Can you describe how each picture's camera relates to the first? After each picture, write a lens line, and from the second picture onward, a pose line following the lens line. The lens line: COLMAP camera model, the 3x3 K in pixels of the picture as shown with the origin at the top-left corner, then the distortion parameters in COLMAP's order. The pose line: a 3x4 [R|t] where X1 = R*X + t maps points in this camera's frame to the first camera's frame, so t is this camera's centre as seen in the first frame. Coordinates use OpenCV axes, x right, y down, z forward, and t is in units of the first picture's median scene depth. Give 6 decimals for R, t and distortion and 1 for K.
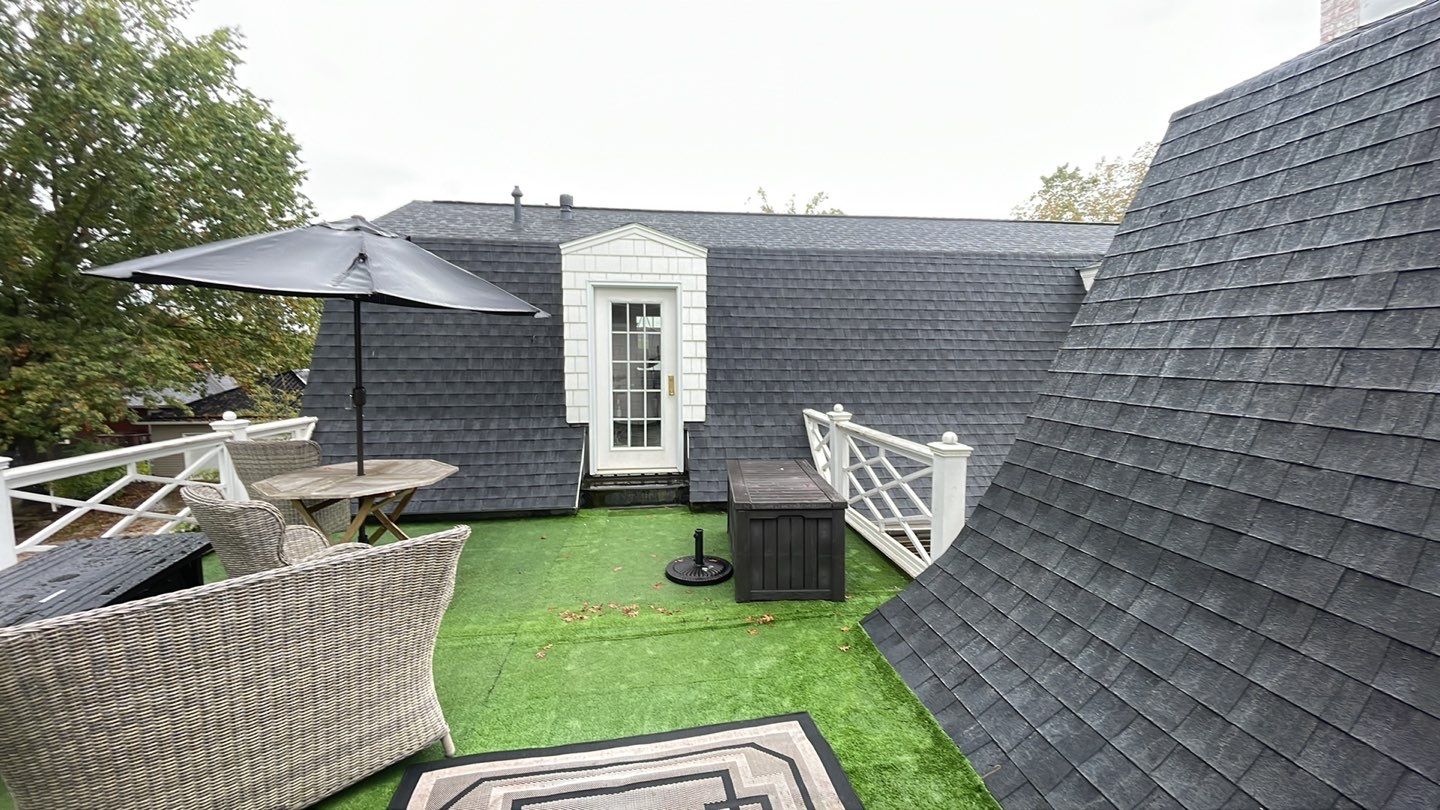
lens RADIAL K [[564.0, 0, 724.2], [0, 564.0, 399.0], [0, 0, 1]] dist [0.027770, -0.024084]
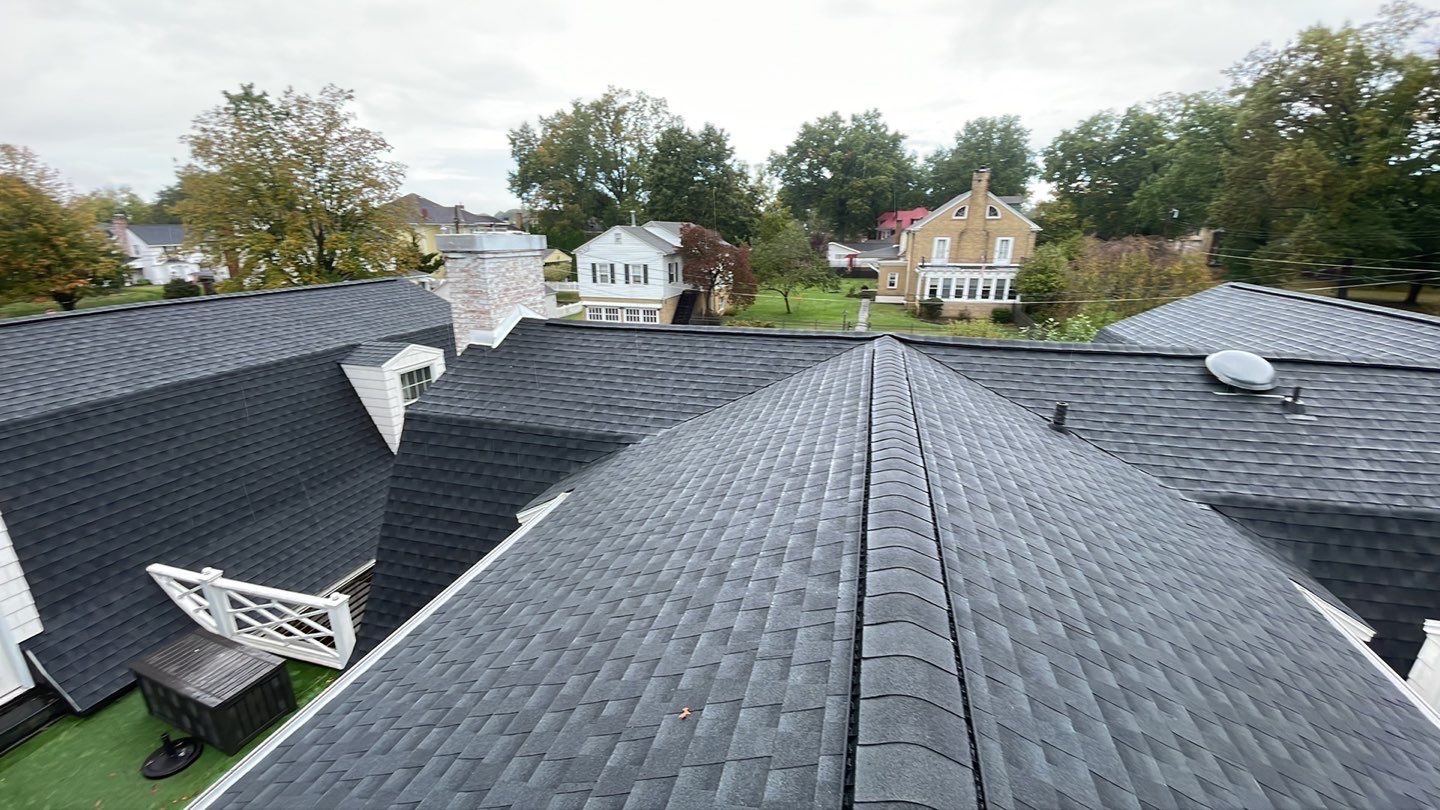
lens RADIAL K [[564.0, 0, 724.2], [0, 564.0, 399.0], [0, 0, 1]] dist [0.027770, -0.024084]
pose [[0.378253, -0.264482, 0.887116, -0.453607], [0.066959, 0.963623, 0.258742, -0.711906], [-0.923278, -0.038470, 0.382202, -0.648226]]
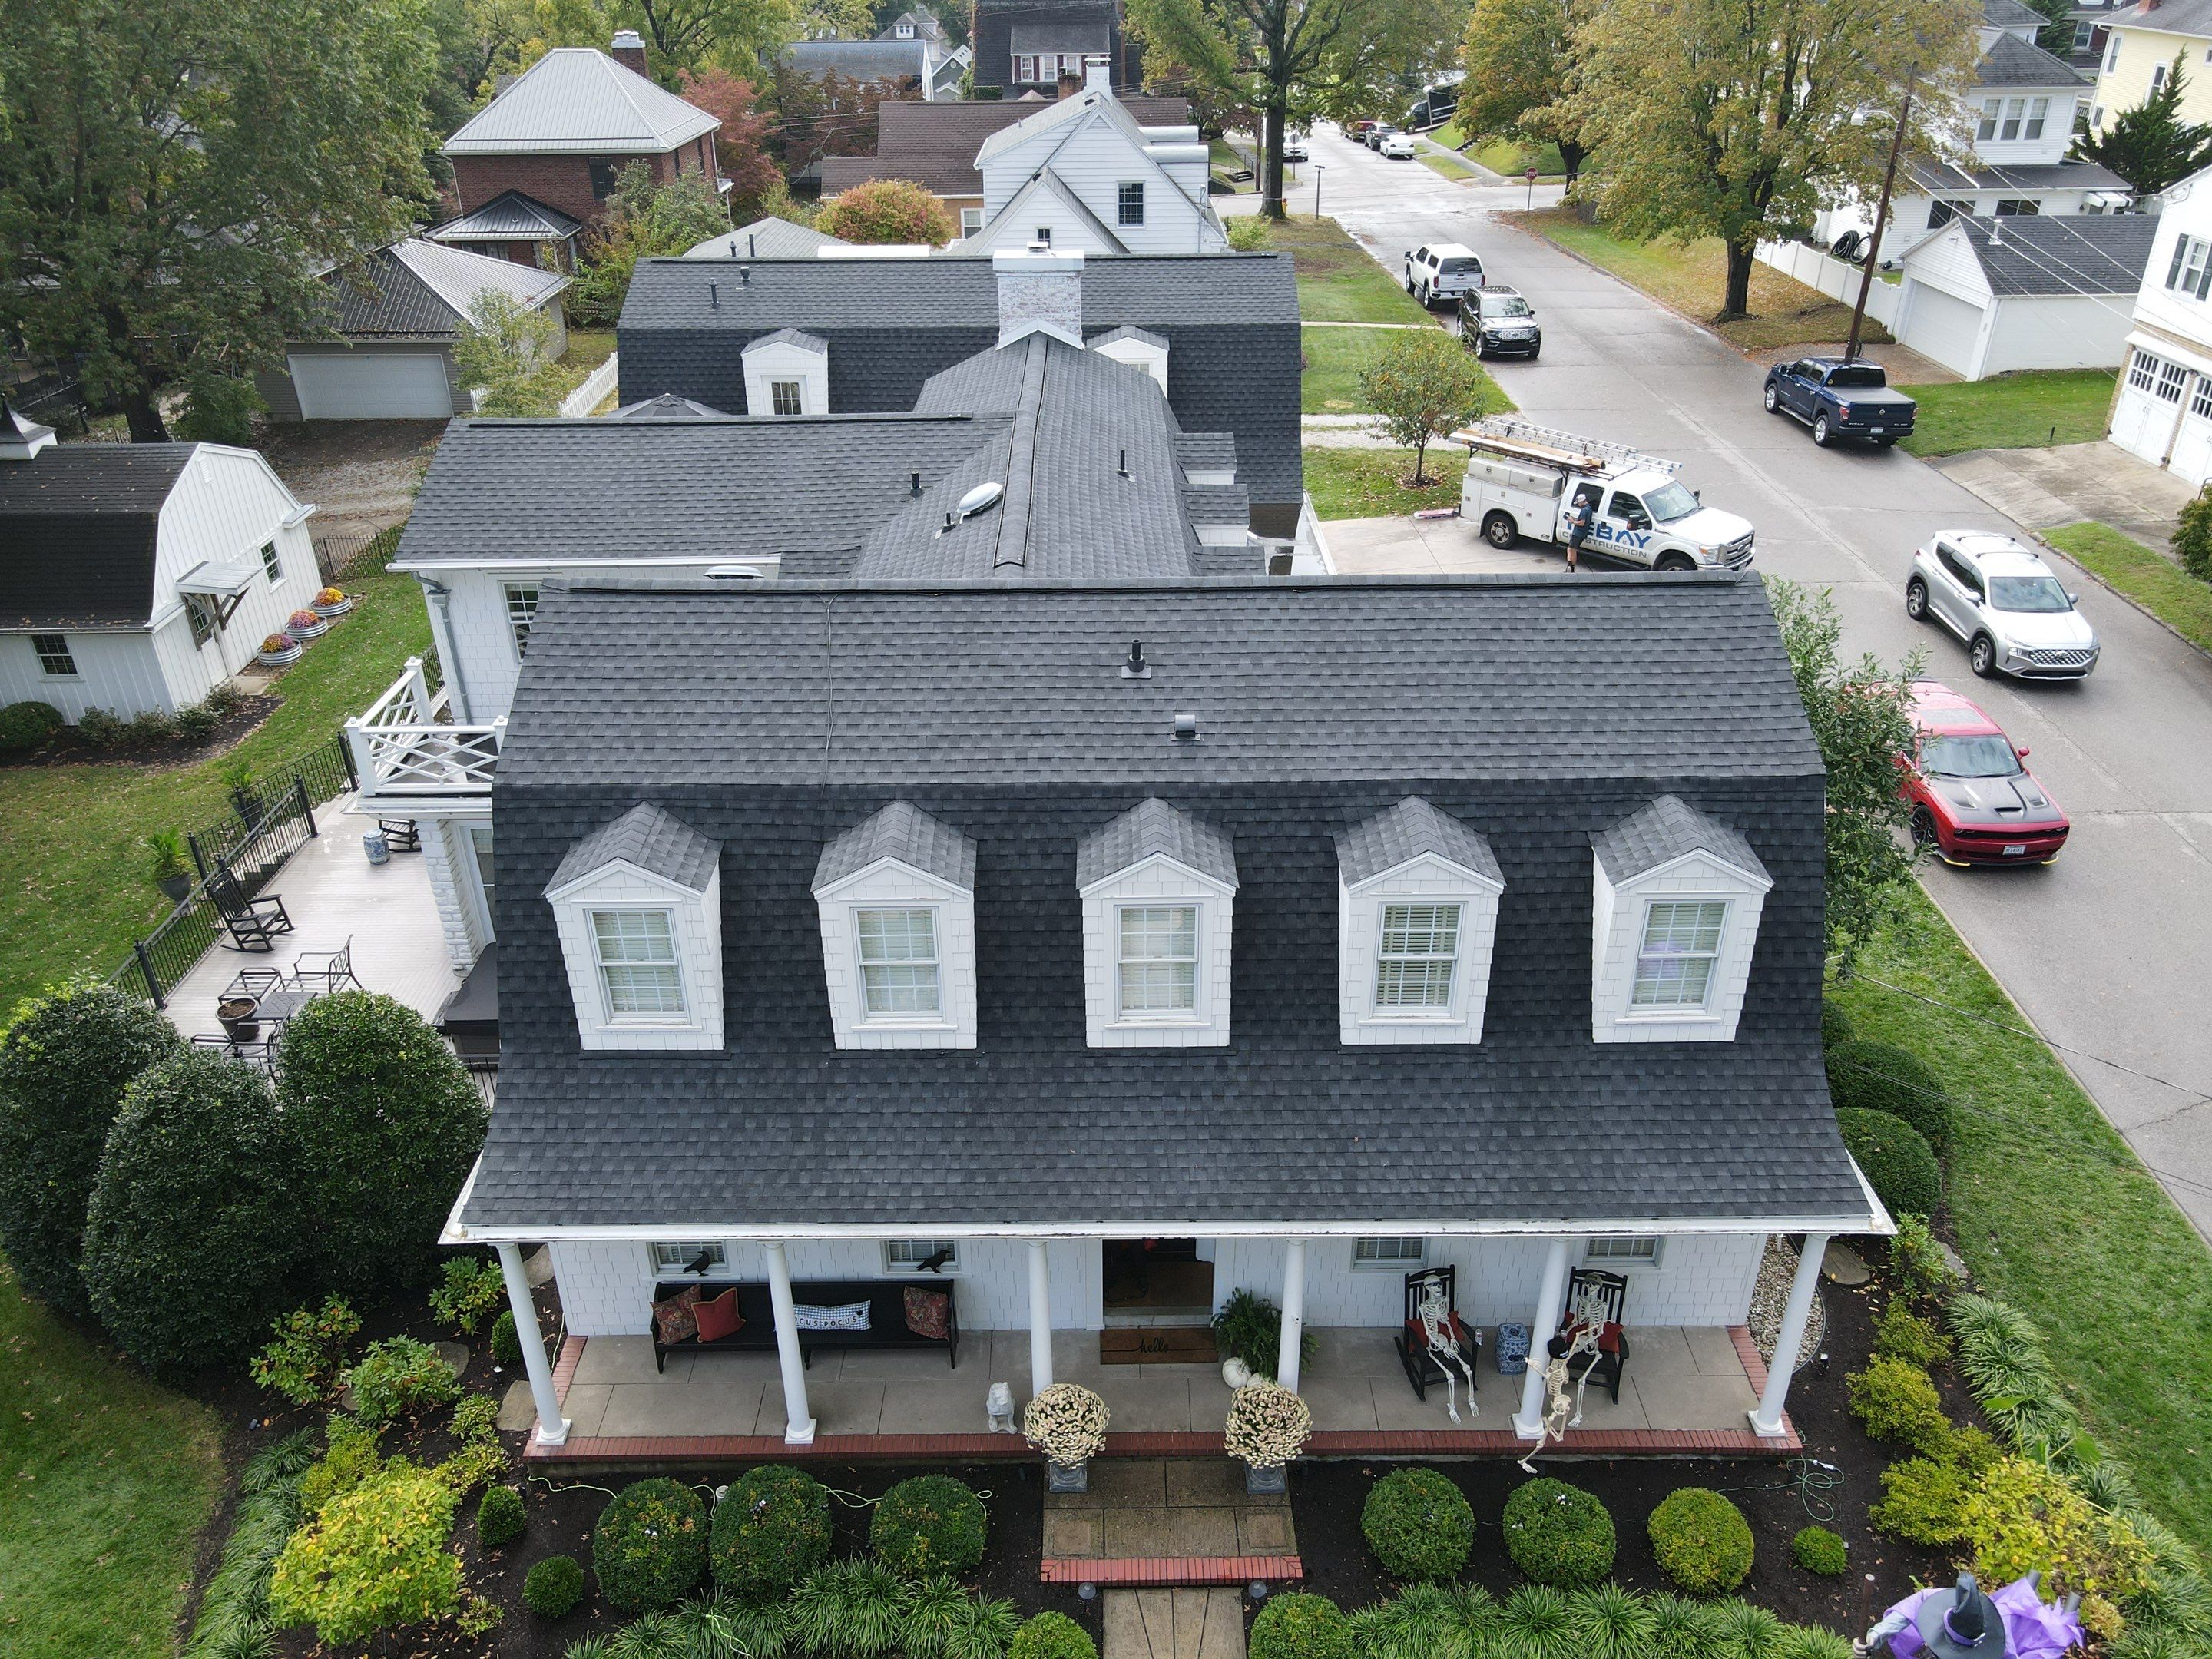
lens RADIAL K [[1624.2, 0, 1096.1], [0, 1624.2, 835.7], [0, 0, 1]] dist [0.019872, -0.008508]
pose [[0.990919, 0.053886, -0.123191, 1.996278], [0.003180, 0.906537, 0.422114, -1.359405], [0.134423, -0.418672, 0.898133, -5.332687]]
